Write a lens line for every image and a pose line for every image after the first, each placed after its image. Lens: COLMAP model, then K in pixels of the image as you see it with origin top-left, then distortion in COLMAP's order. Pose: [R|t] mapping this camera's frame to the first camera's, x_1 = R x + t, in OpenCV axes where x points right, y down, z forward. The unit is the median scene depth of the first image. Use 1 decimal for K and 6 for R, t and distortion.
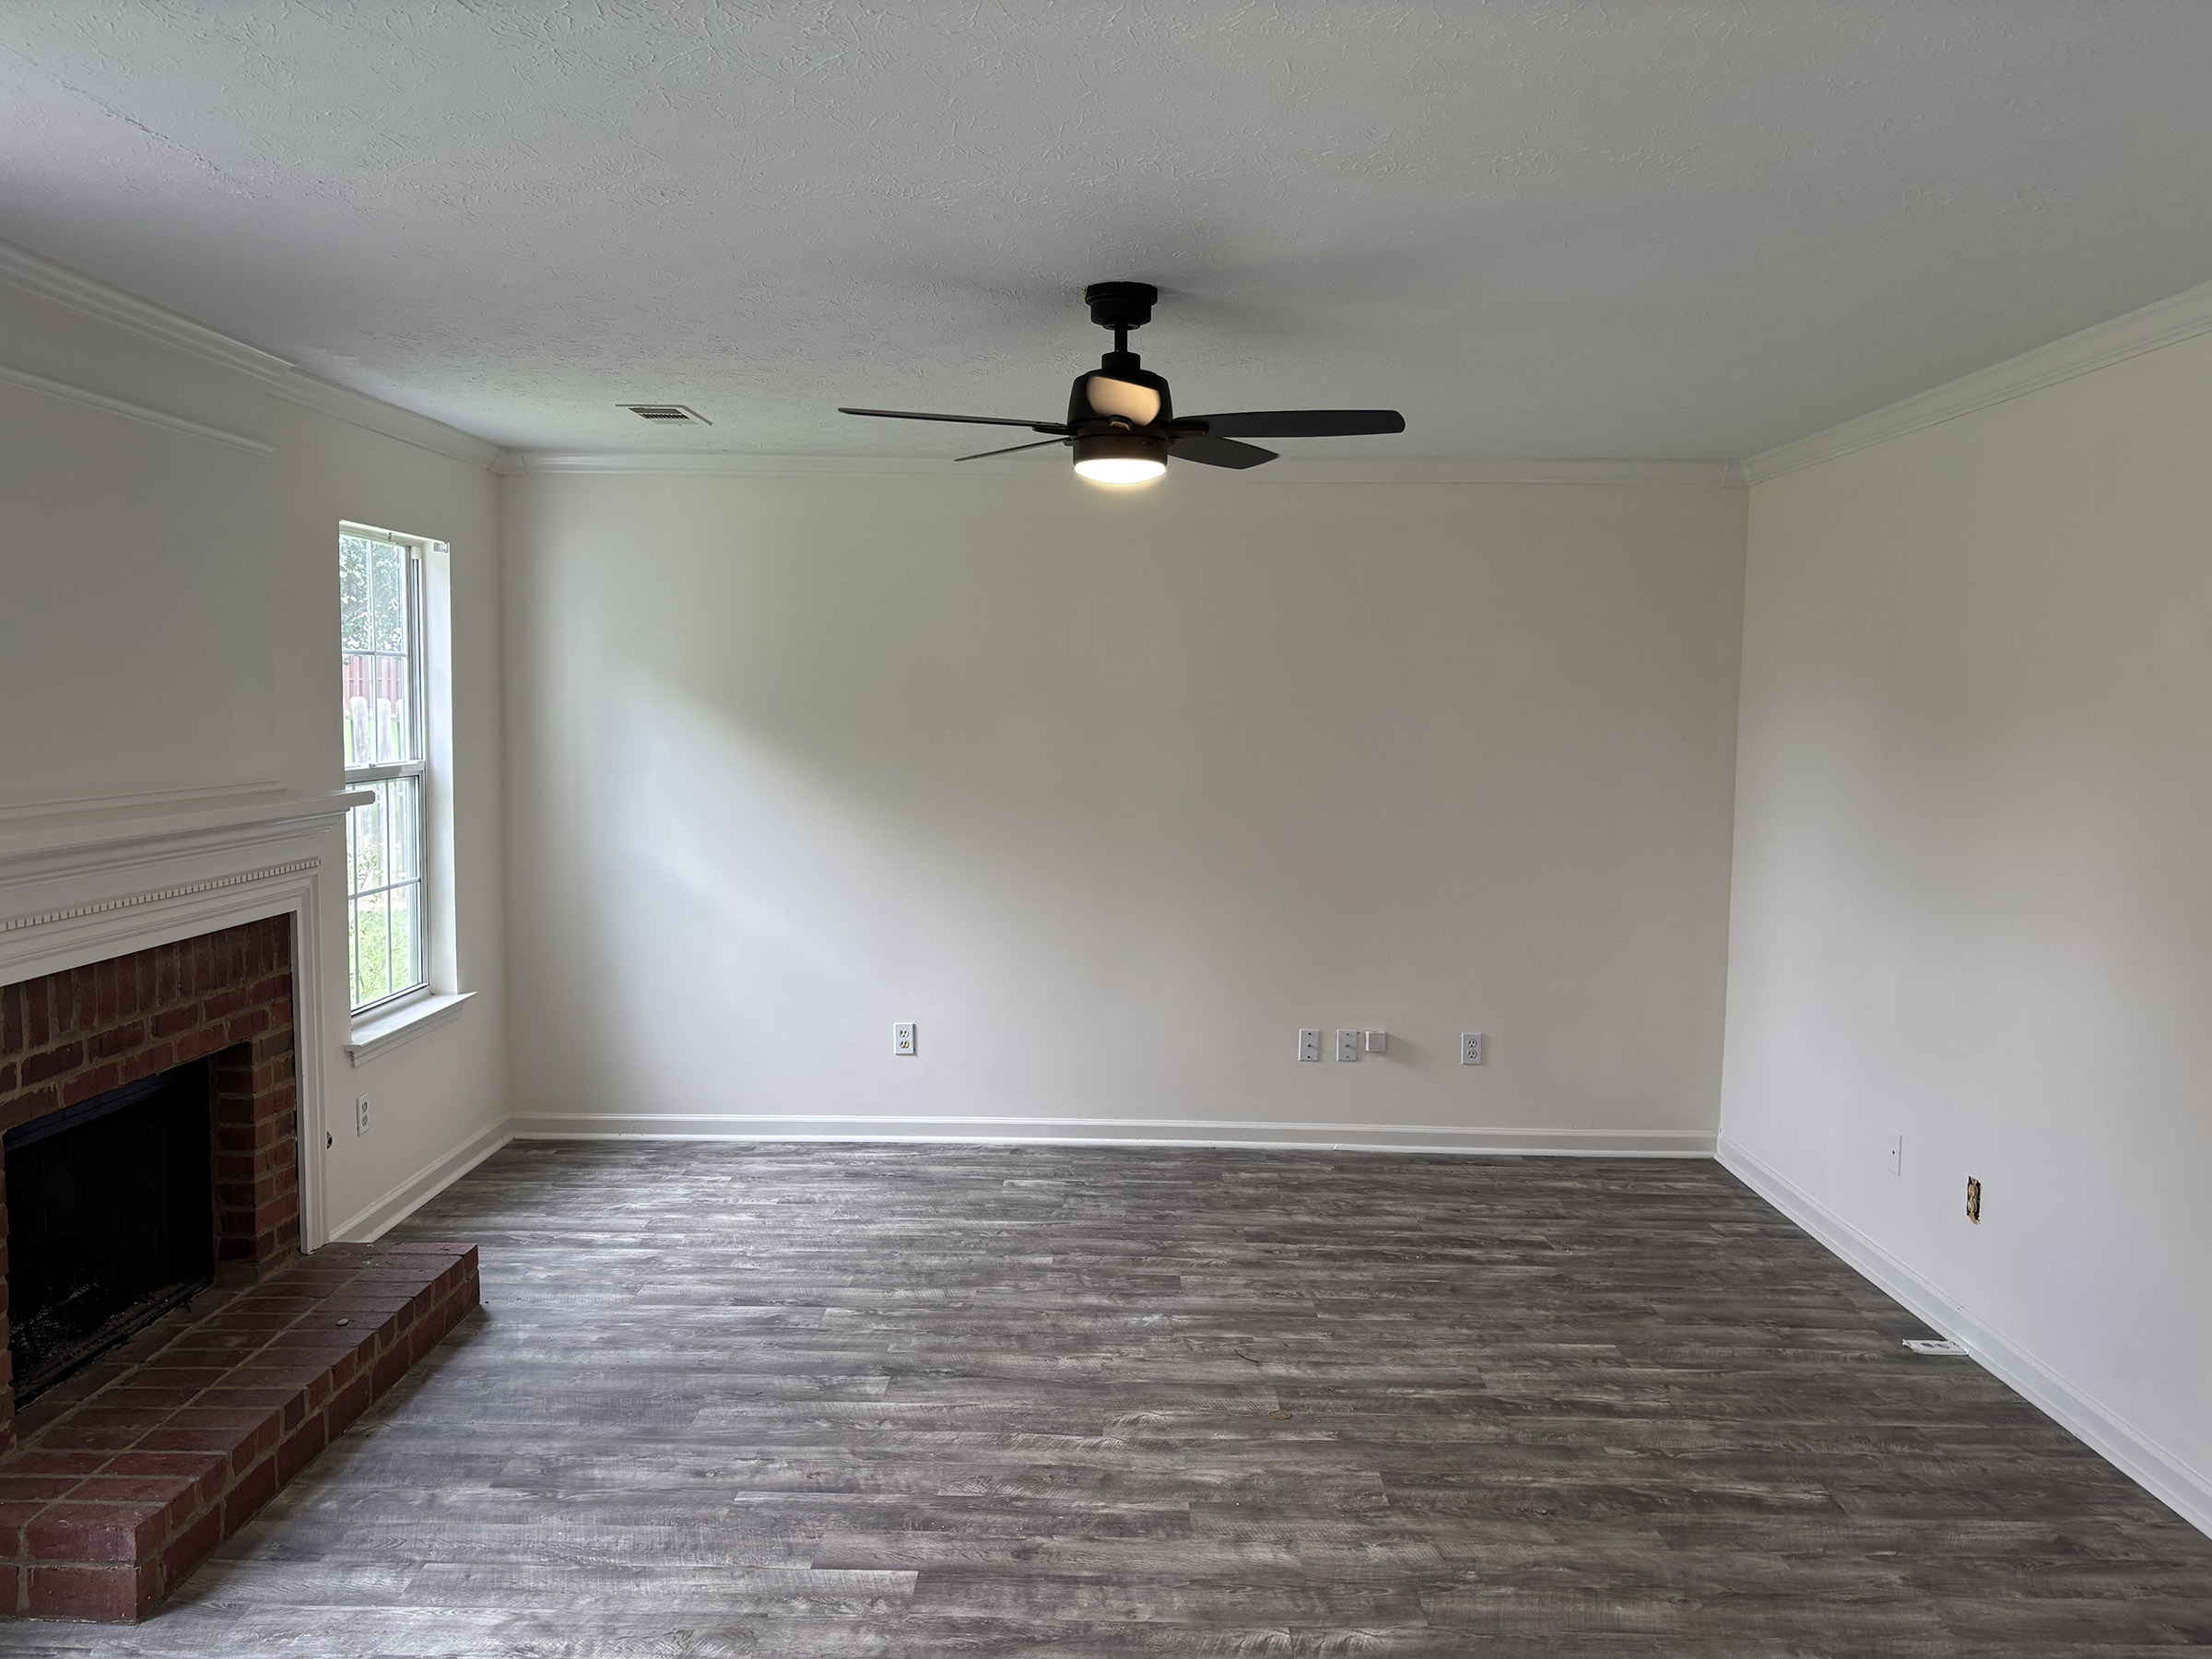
lens RADIAL K [[1736.6, 0, 1105.8], [0, 1736.6, 826.4], [0, 0, 1]] dist [0.036804, -0.003878]
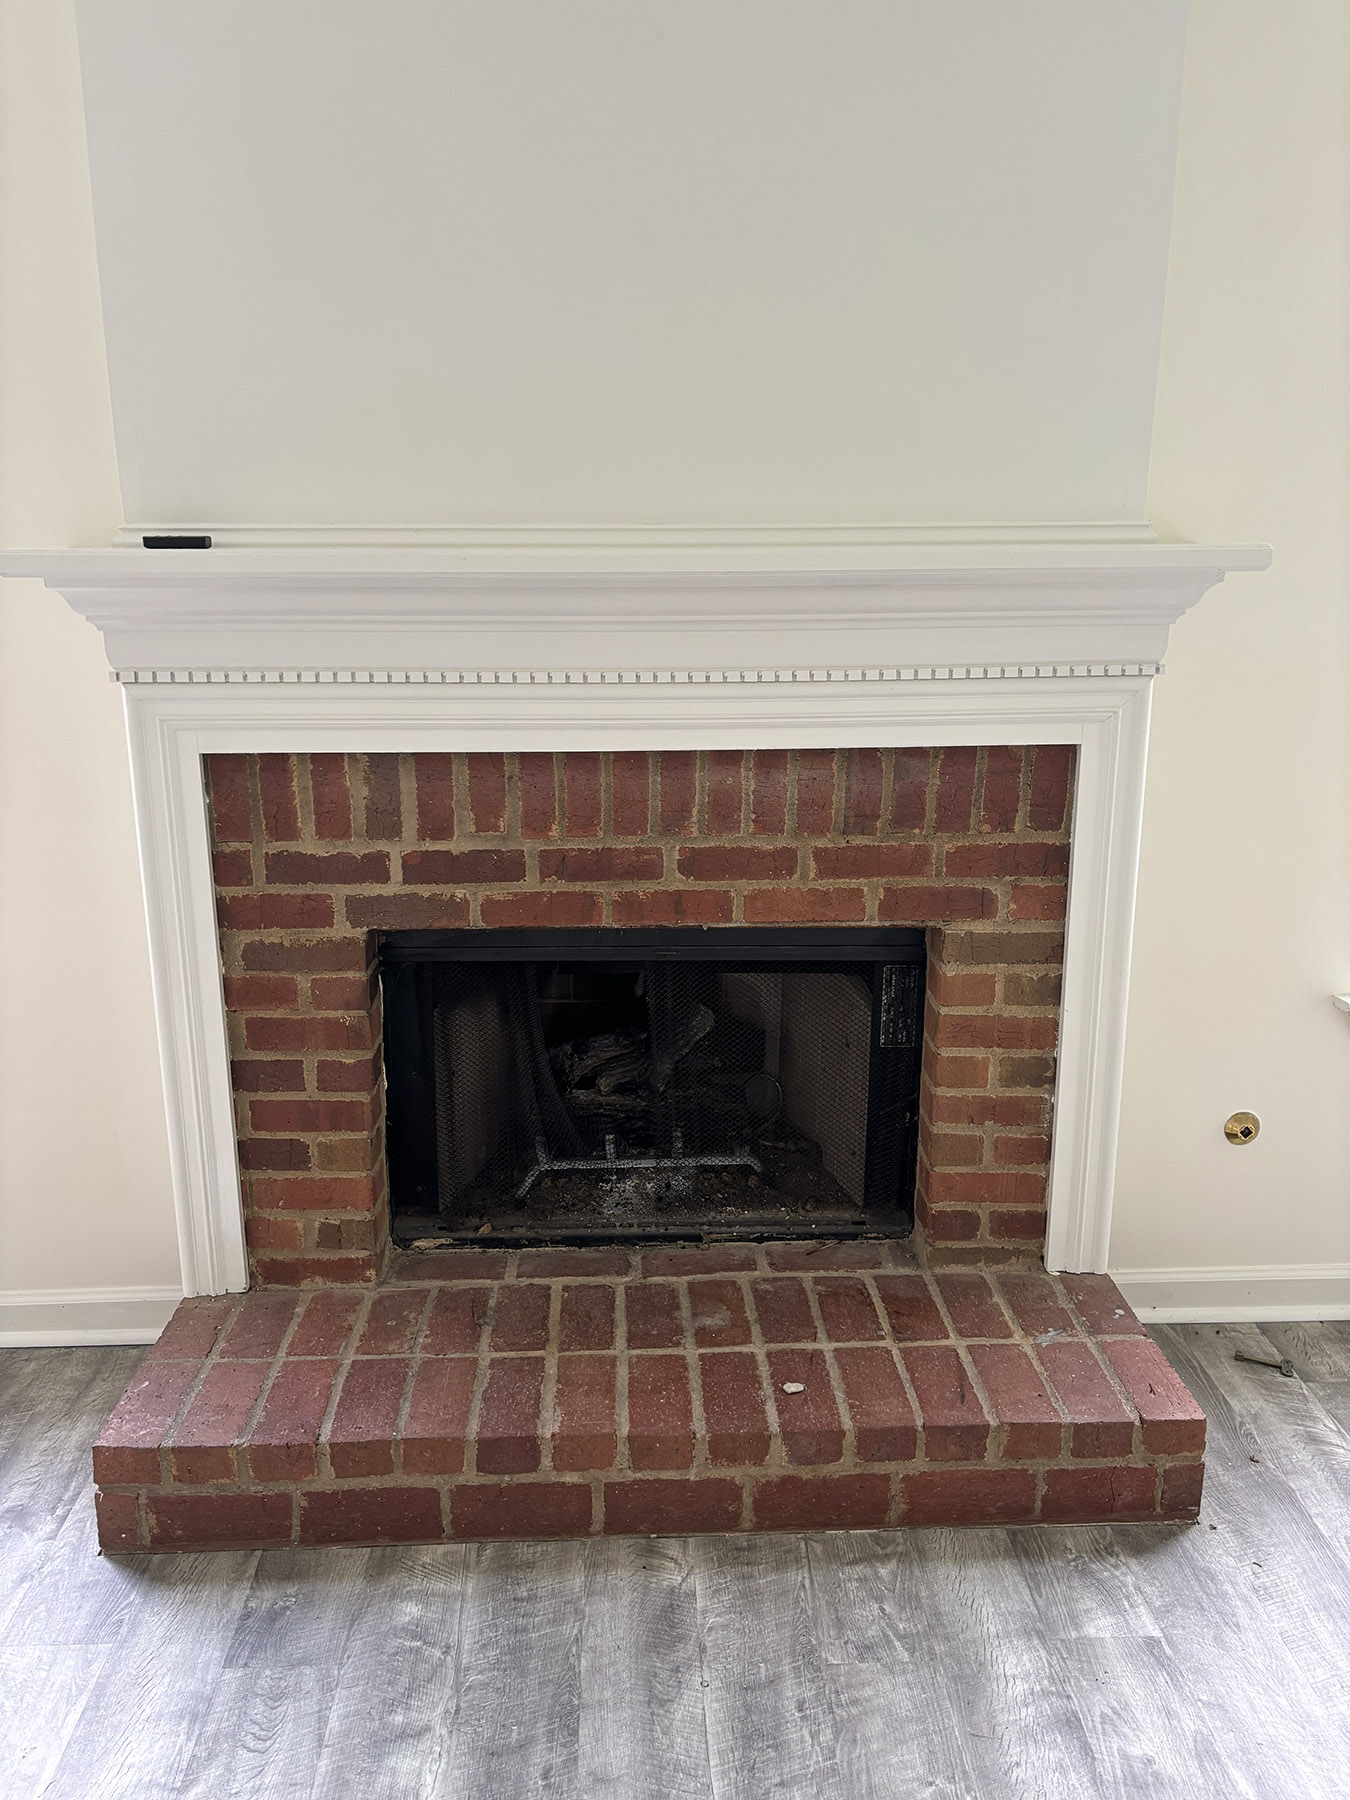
lens RADIAL K [[1413.2, 0, 675.7], [0, 1413.2, 889.4], [0, 0, 1]] dist [0.036804, -0.003878]
pose [[0.048810, 0.245465, -0.968176, 0.016053], [-0.071002, 0.967732, 0.241773, -0.013056], [0.996281, 0.056942, 0.064664, 0.925679]]
